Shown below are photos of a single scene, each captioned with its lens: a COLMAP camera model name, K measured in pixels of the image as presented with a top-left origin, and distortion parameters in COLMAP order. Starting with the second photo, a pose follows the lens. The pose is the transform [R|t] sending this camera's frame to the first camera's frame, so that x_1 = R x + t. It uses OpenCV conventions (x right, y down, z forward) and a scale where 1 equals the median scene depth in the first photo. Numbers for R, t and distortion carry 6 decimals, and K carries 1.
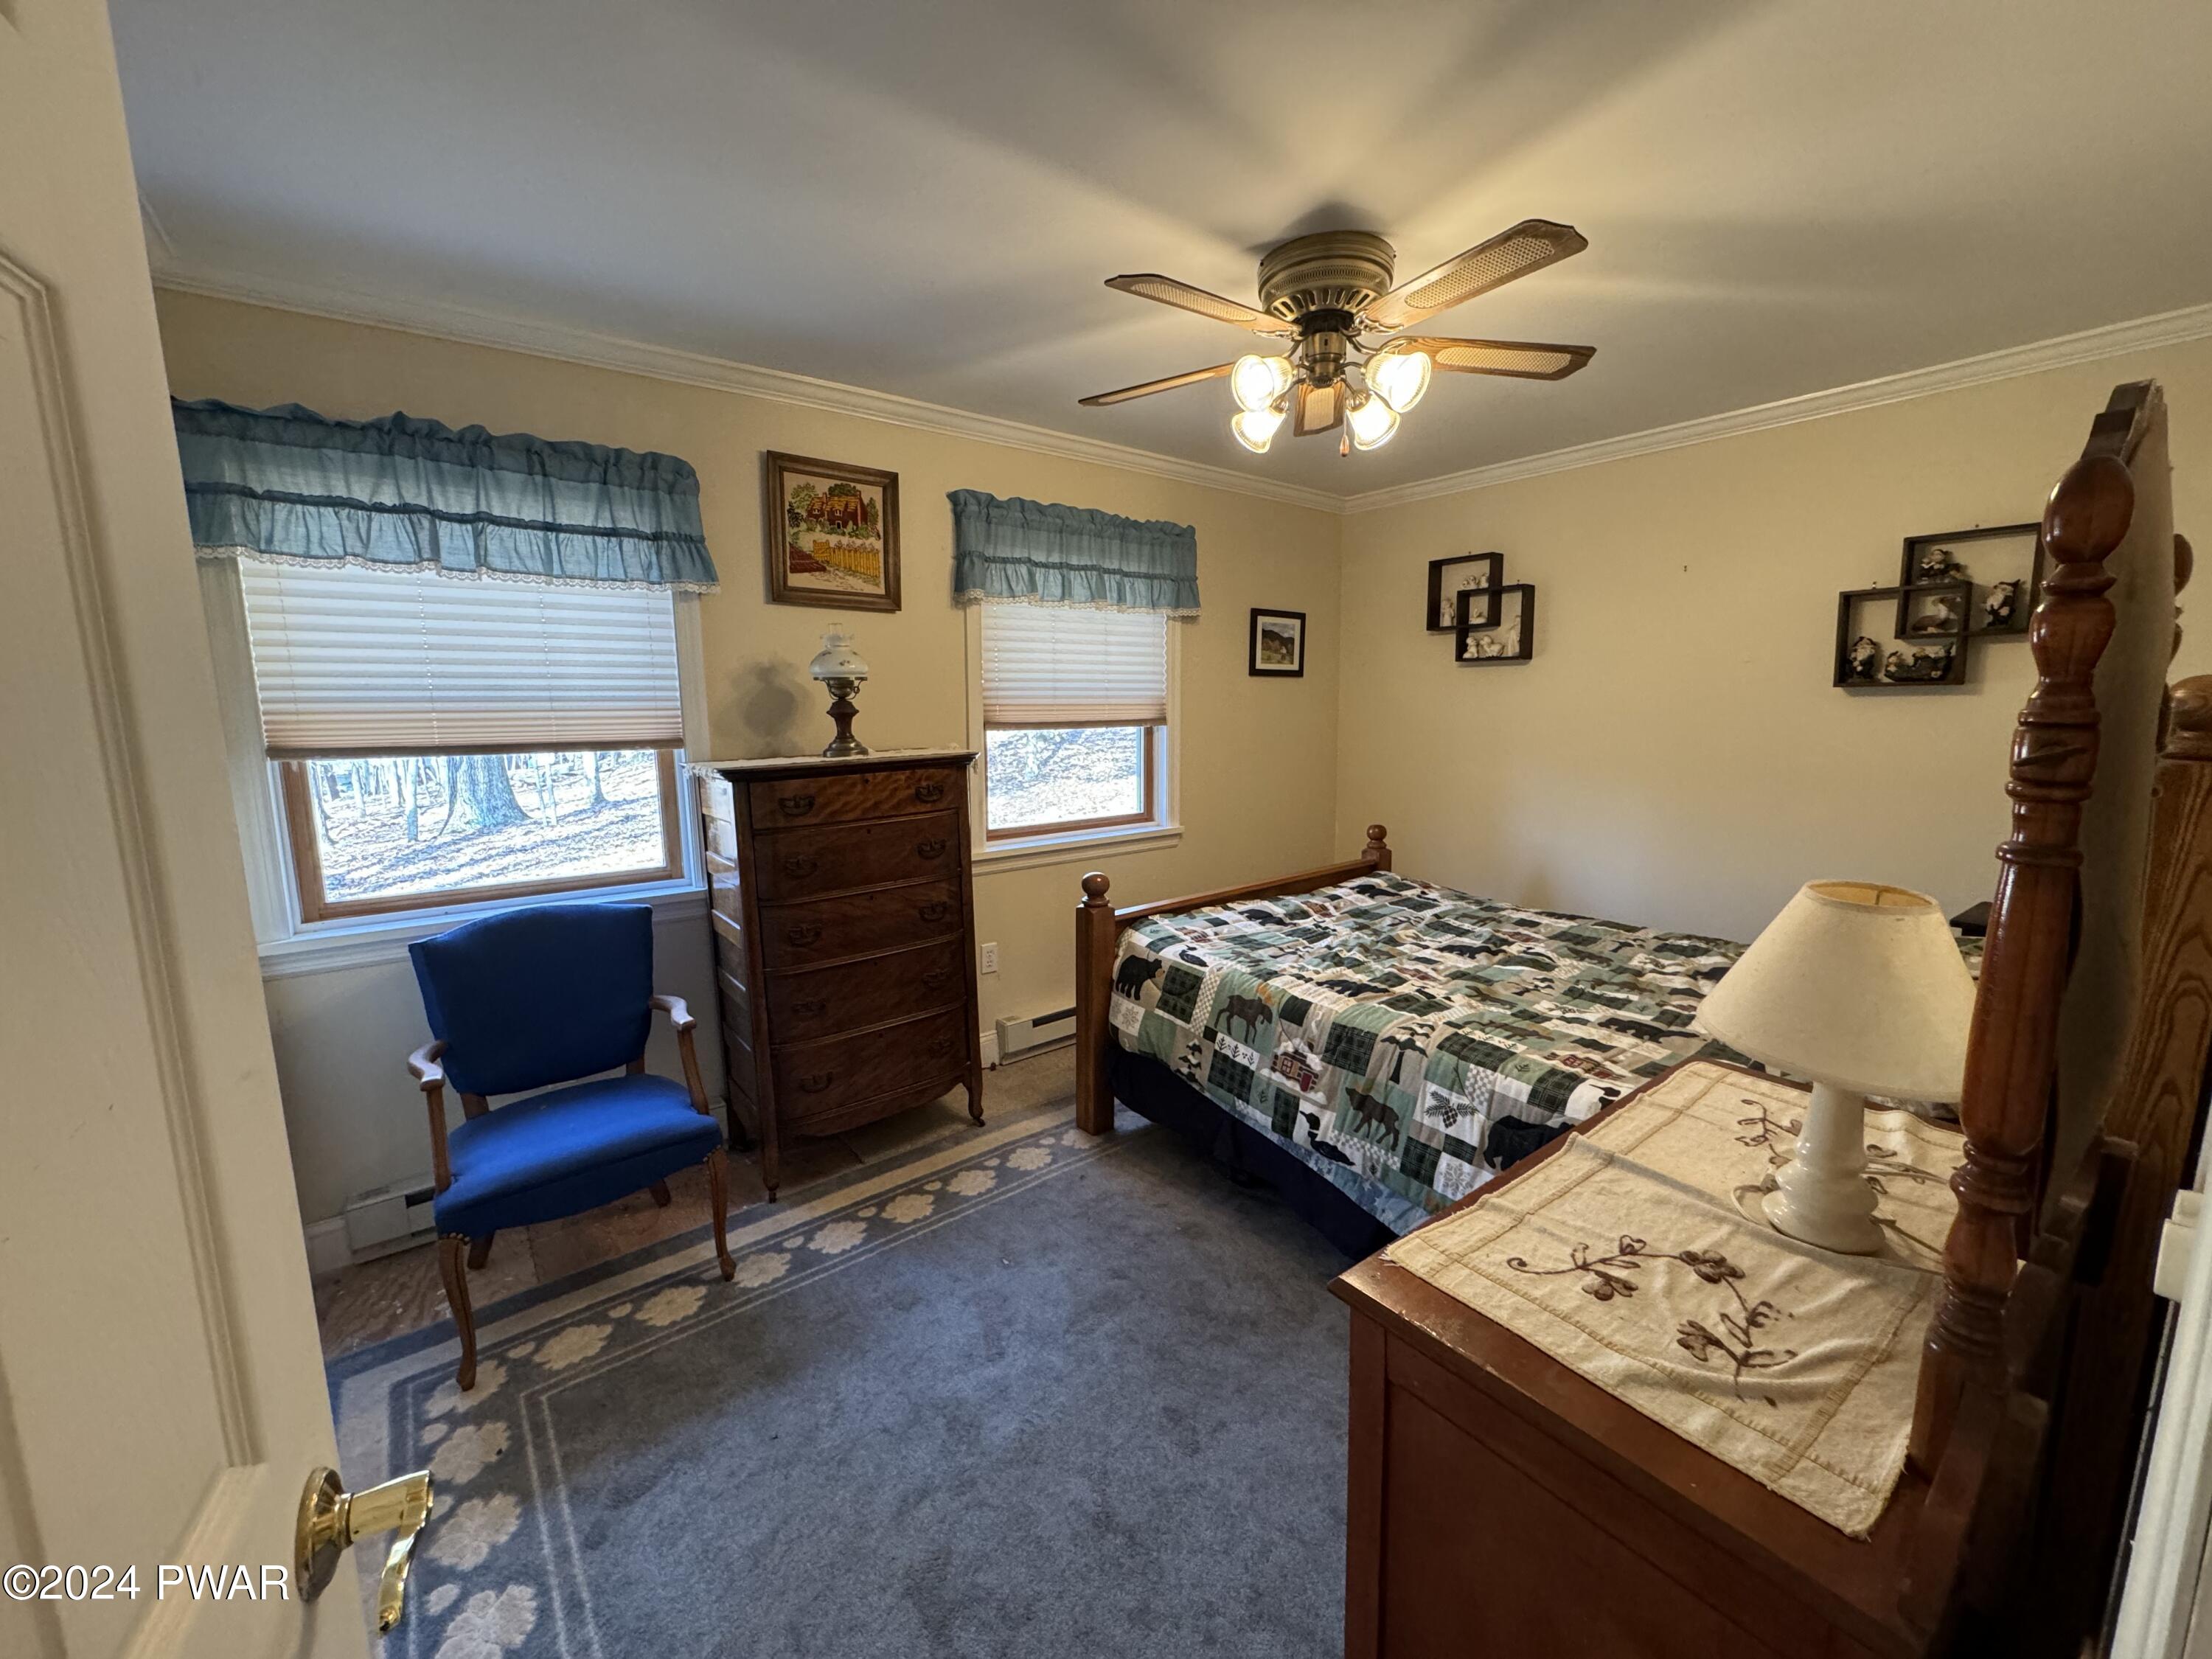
lens RADIAL K [[878.9, 0, 1107.5], [0, 878.9, 830.1], [0, 0, 1]] dist [-0.002036, -0.000025]
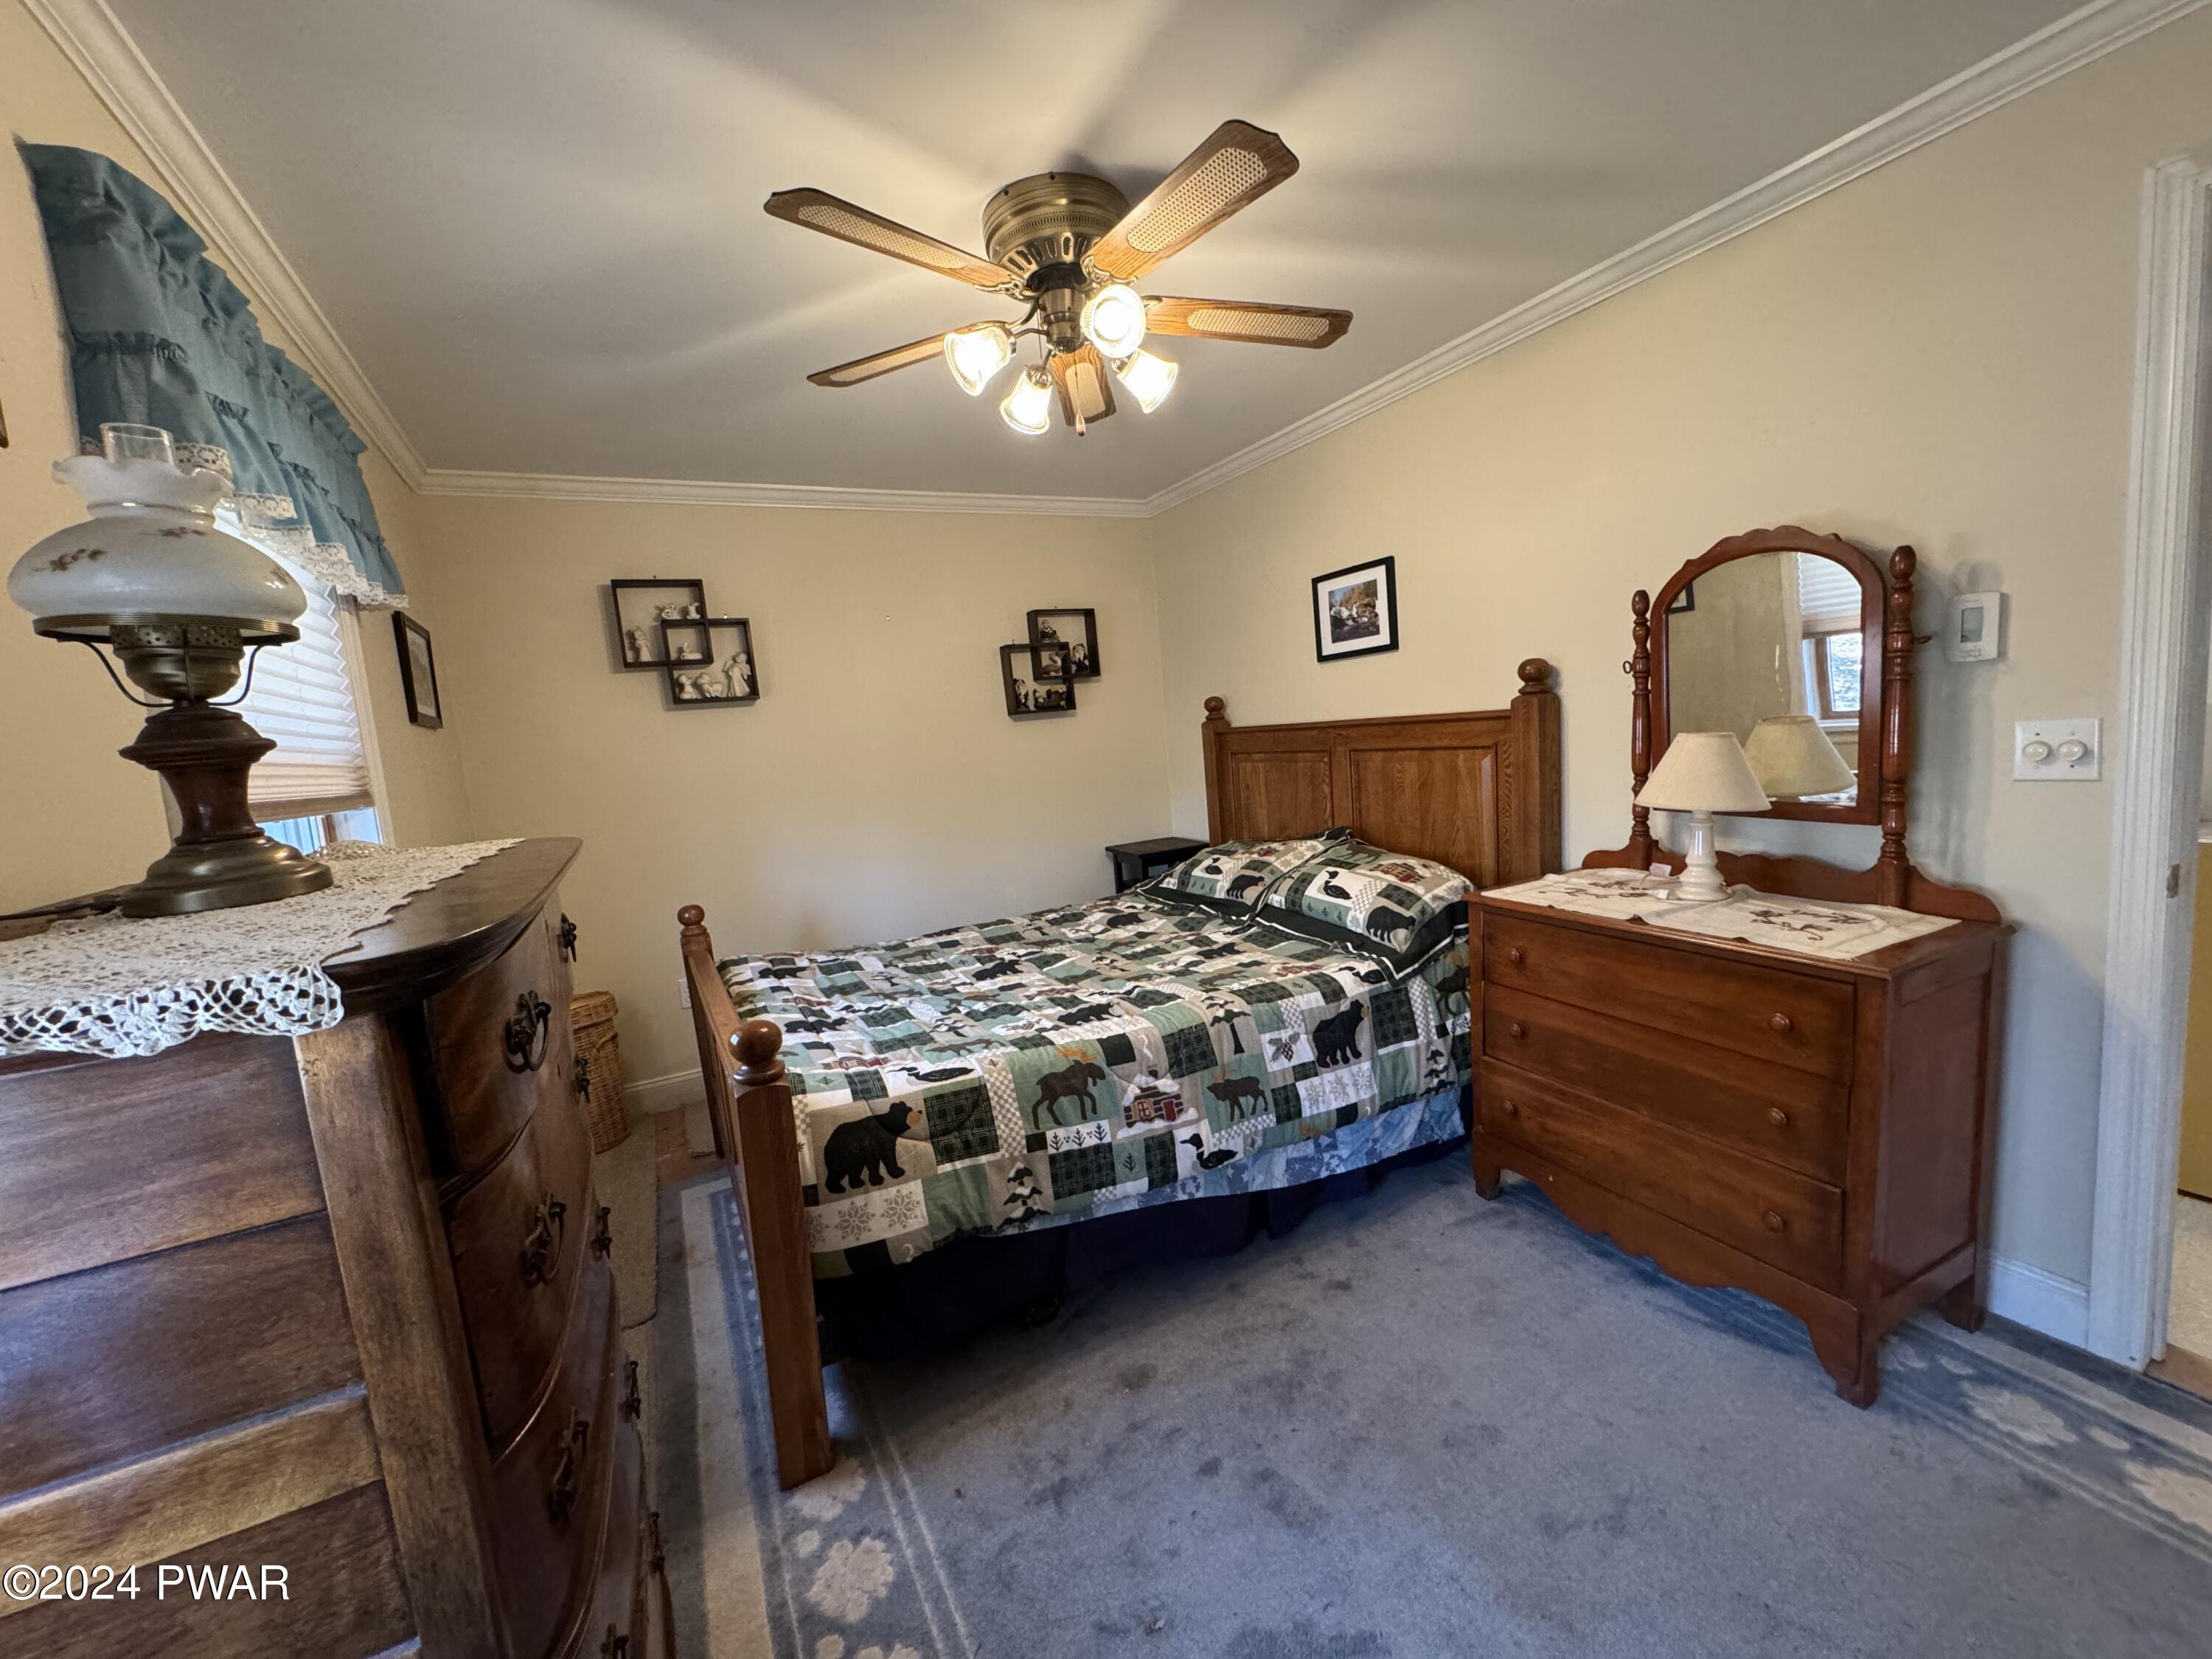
lens RADIAL K [[878.9, 0, 1107.9], [0, 878.9, 830.6], [0, 0, 1]] dist [-0.002036, -0.000025]
pose [[0.187394, -0.118329, 0.975132, -0.570955], [0.224002, 0.971709, 0.074867, -0.069498], [-0.956403, 0.204401, 0.208598, 0.724475]]
